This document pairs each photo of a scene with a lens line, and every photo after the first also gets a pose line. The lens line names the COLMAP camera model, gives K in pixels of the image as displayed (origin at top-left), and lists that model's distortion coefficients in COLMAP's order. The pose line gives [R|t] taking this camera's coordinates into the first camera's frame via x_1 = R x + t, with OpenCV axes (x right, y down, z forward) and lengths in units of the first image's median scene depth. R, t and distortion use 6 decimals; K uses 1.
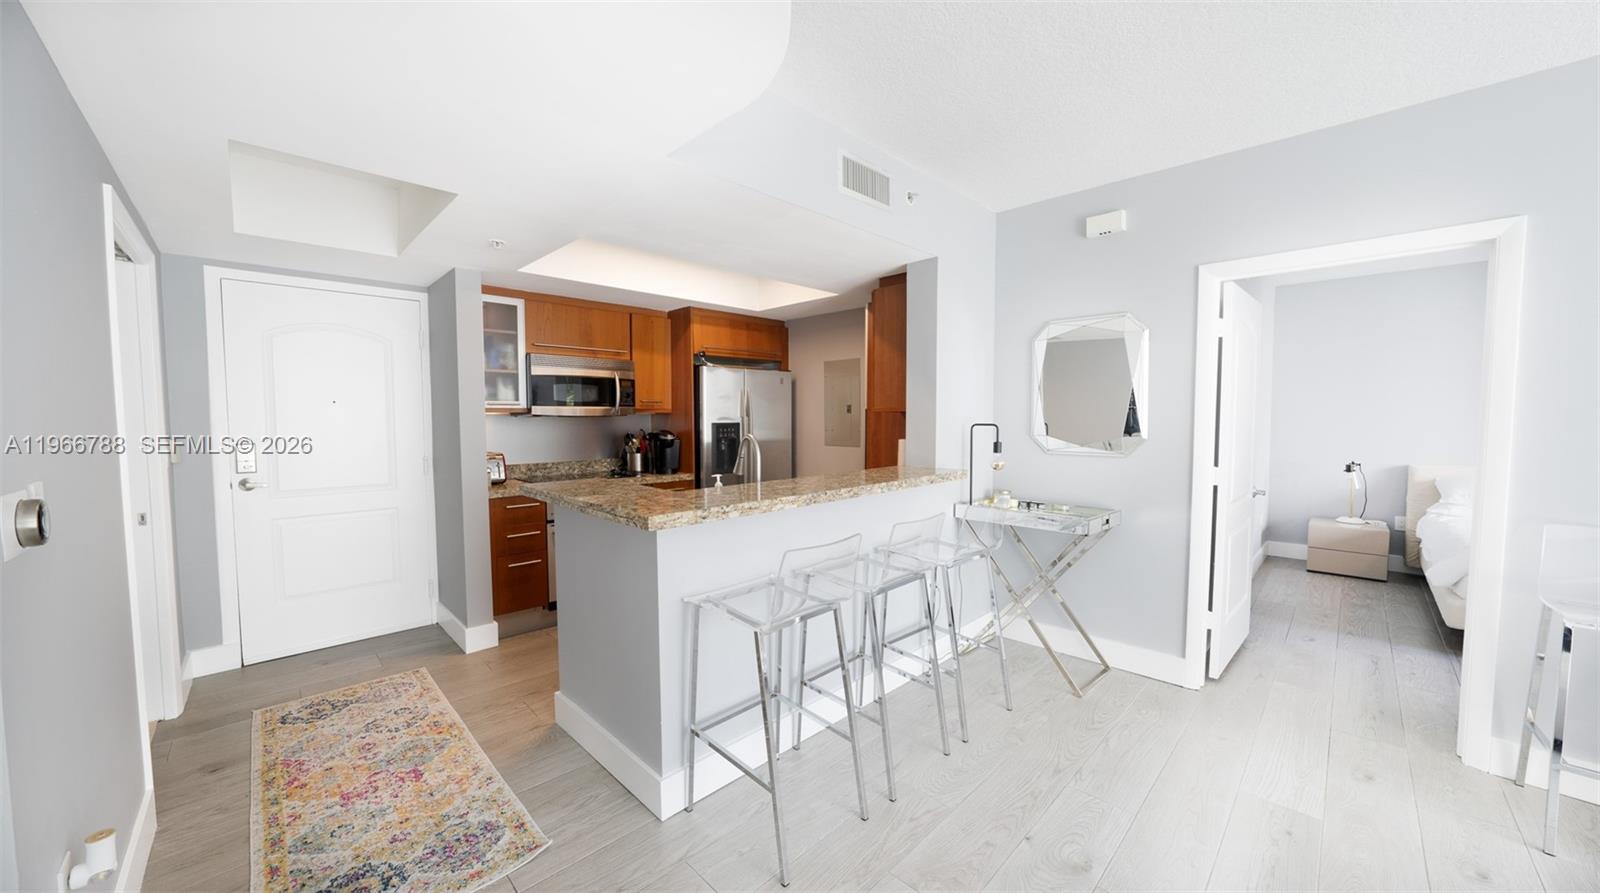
lens RADIAL K [[556.0, 0, 800.9], [0, 556.0, 445.9], [0, 0, 1]] dist [-0.002078, -0.000083]
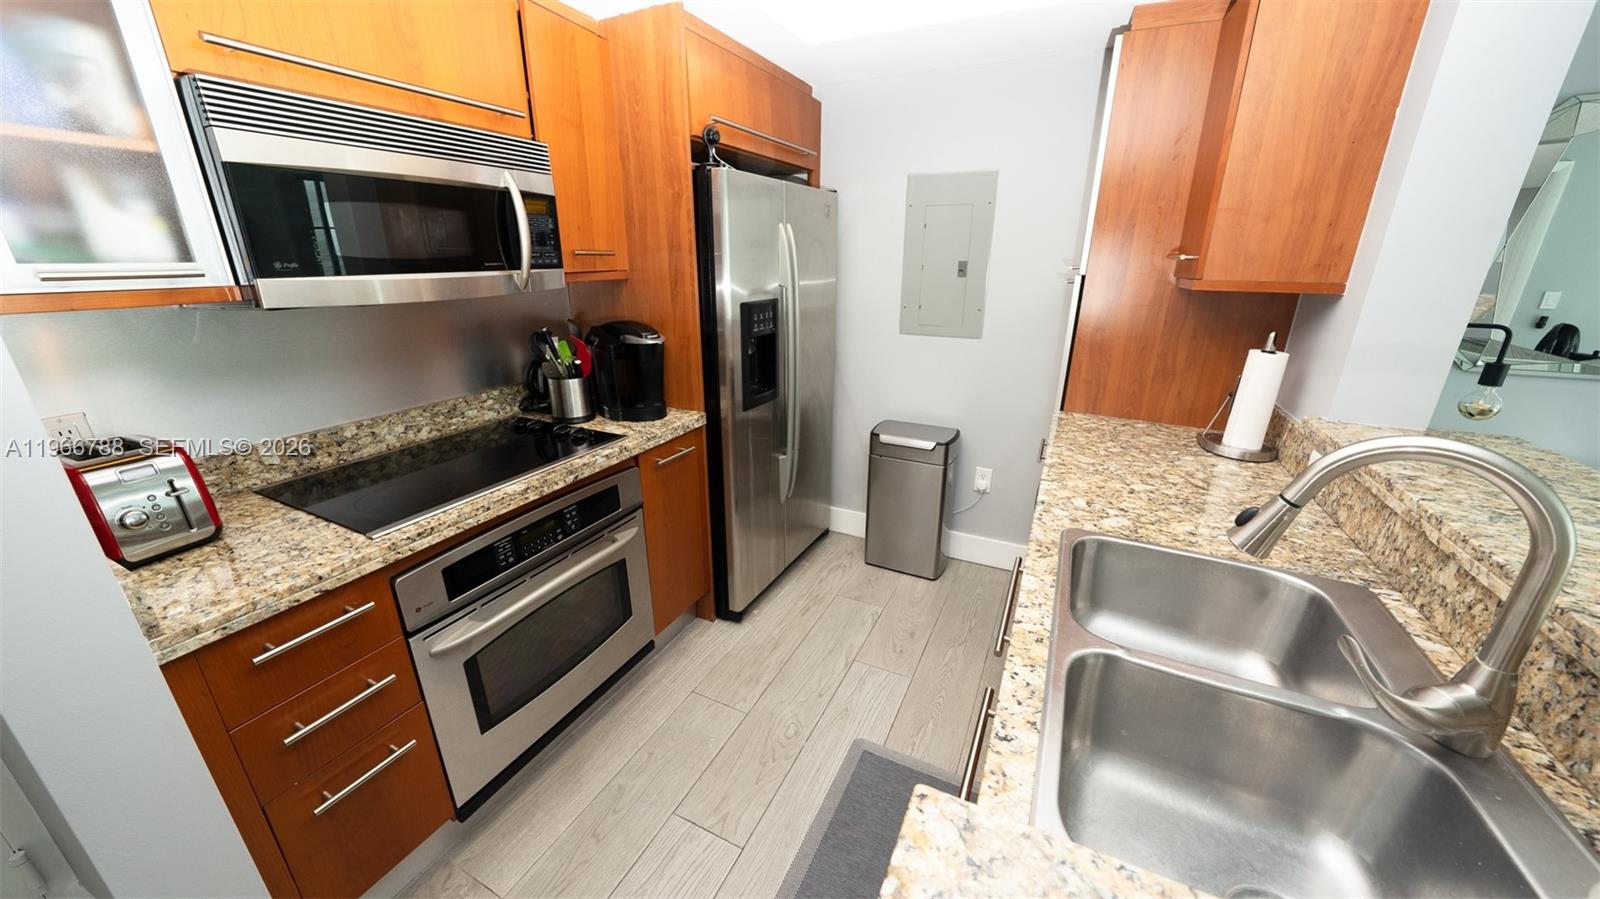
lens RADIAL K [[556.0, 0, 795.4], [0, 556.0, 447.1], [0, 0, 1]] dist [-0.002078, -0.000083]
pose [[0.950127, -0.098835, 0.295789, -0.279278], [0.014155, 0.961143, 0.275687, -0.056583], [-0.311543, -0.257751, 0.914607, 0.560785]]
